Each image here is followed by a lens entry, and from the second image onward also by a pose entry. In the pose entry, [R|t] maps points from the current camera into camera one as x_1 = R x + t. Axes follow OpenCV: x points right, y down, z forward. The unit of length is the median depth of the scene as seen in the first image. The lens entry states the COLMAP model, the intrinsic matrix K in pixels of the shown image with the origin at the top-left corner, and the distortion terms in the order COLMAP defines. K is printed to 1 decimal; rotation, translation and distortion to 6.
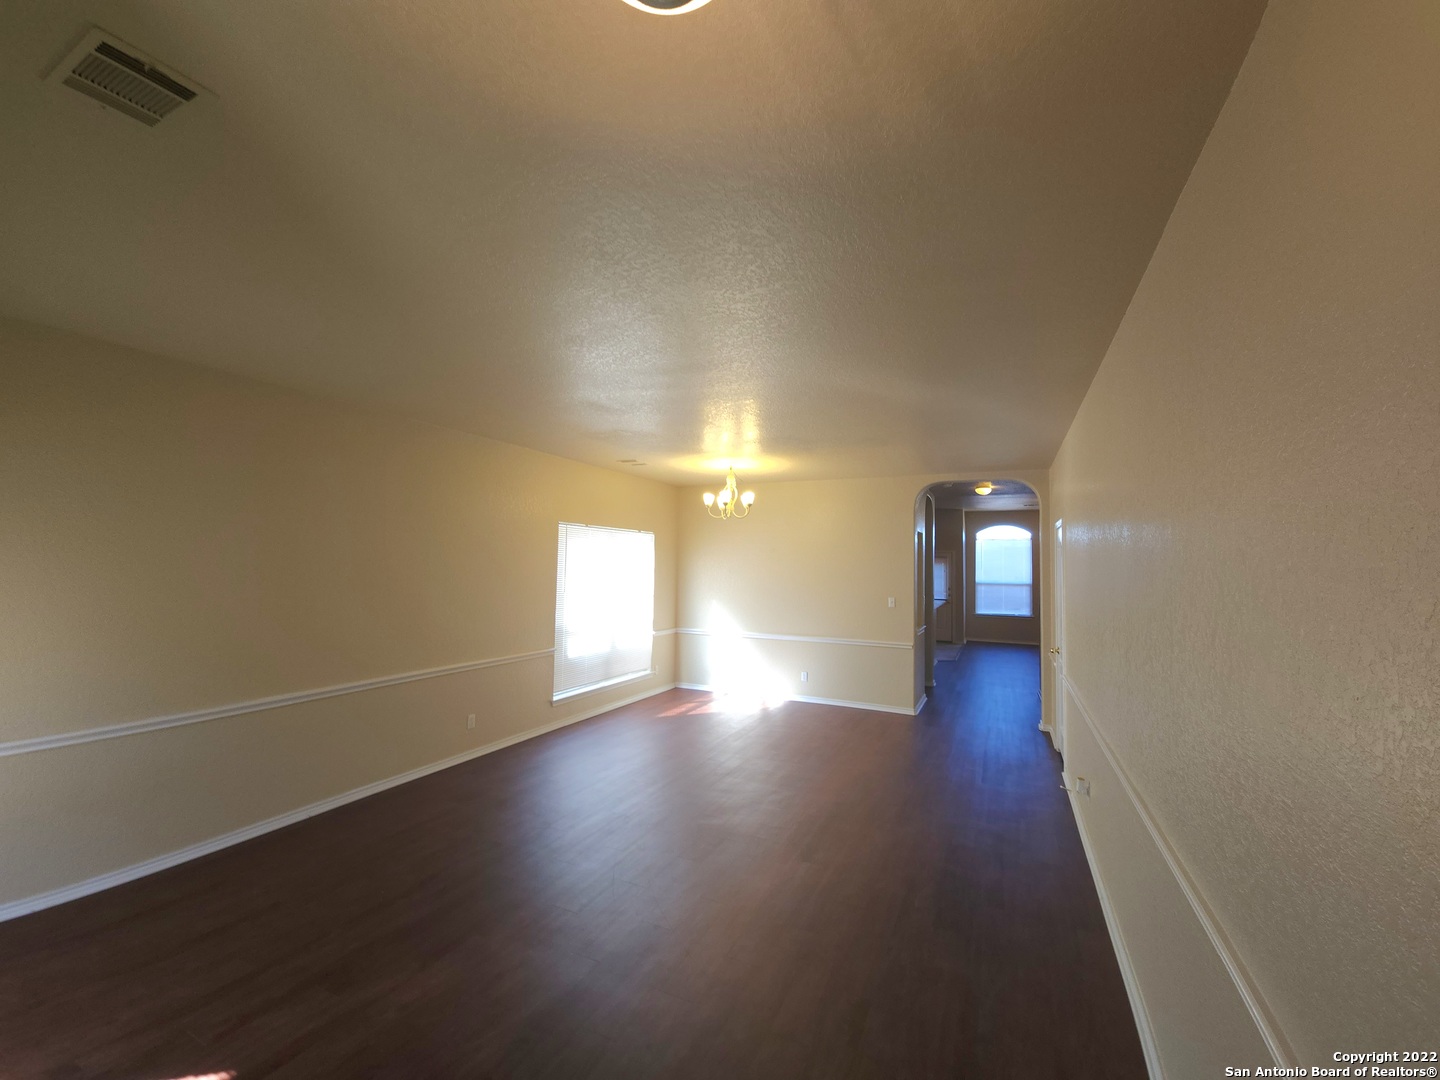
lens RADIAL K [[585.8, 0, 720.0], [0, 585.8, 540.0], [0, 0, 1]] dist [0.000536, -0.007292]
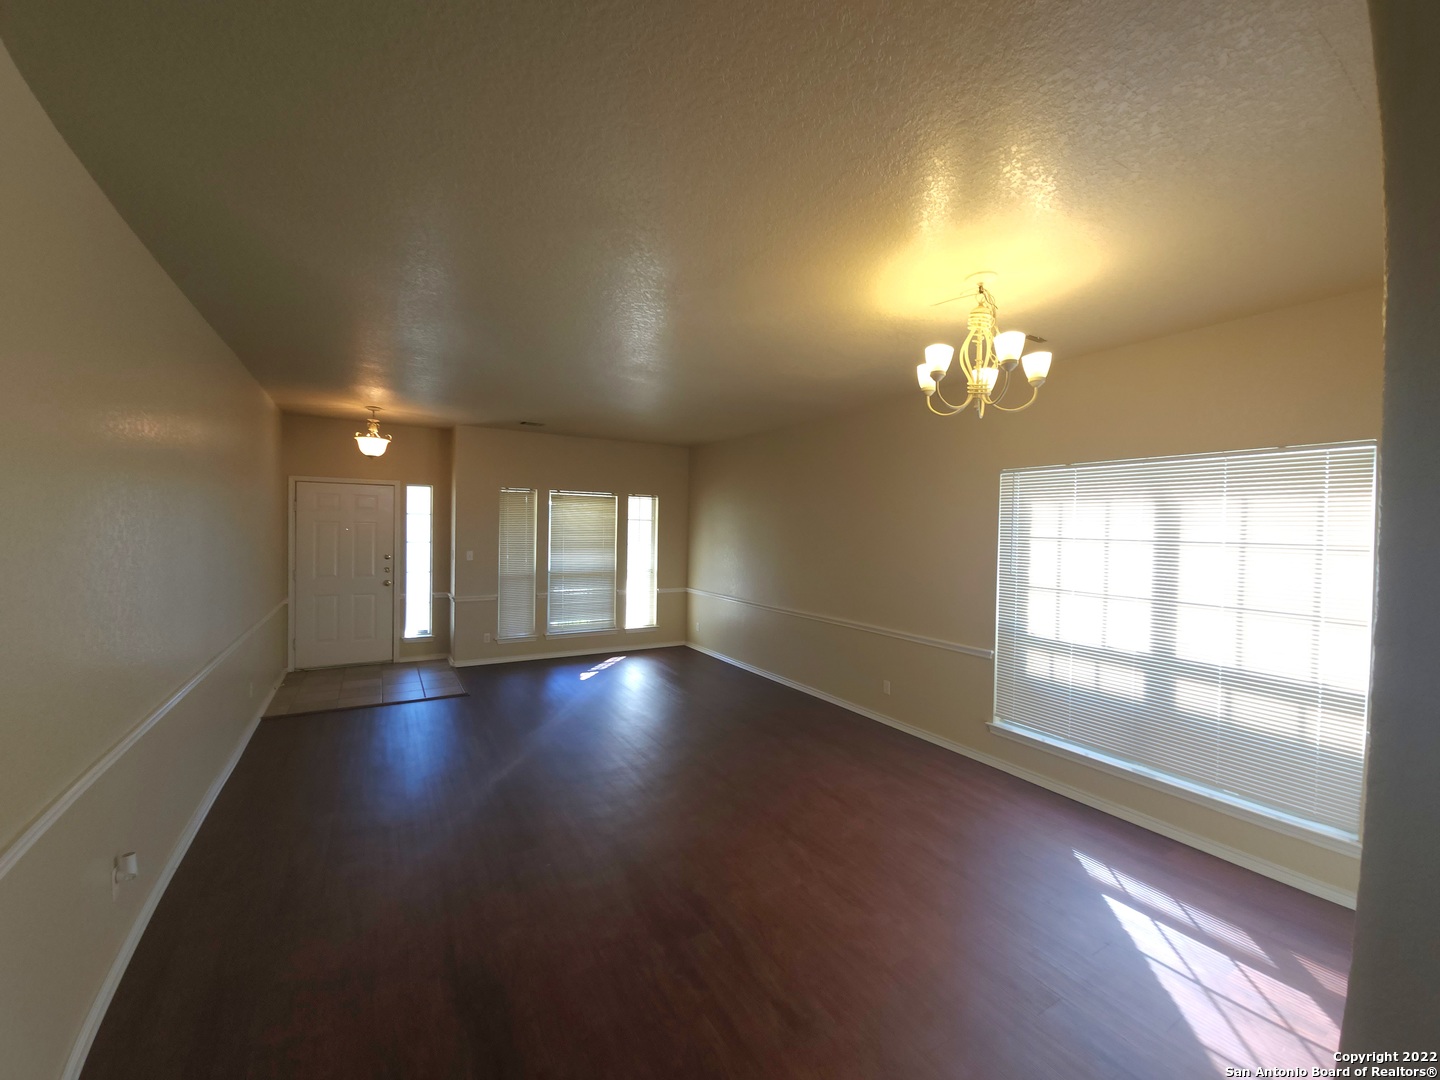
lens RADIAL K [[585.8, 0, 720.0], [0, 585.8, 540.0], [0, 0, 1]] dist [0.000536, -0.007292]
pose [[-0.556707, -0.015876, -0.830558, 0.484902], [0.004808, 0.999739, -0.022332, 0.065976], [0.830695, -0.016426, -0.556485, 1.119452]]
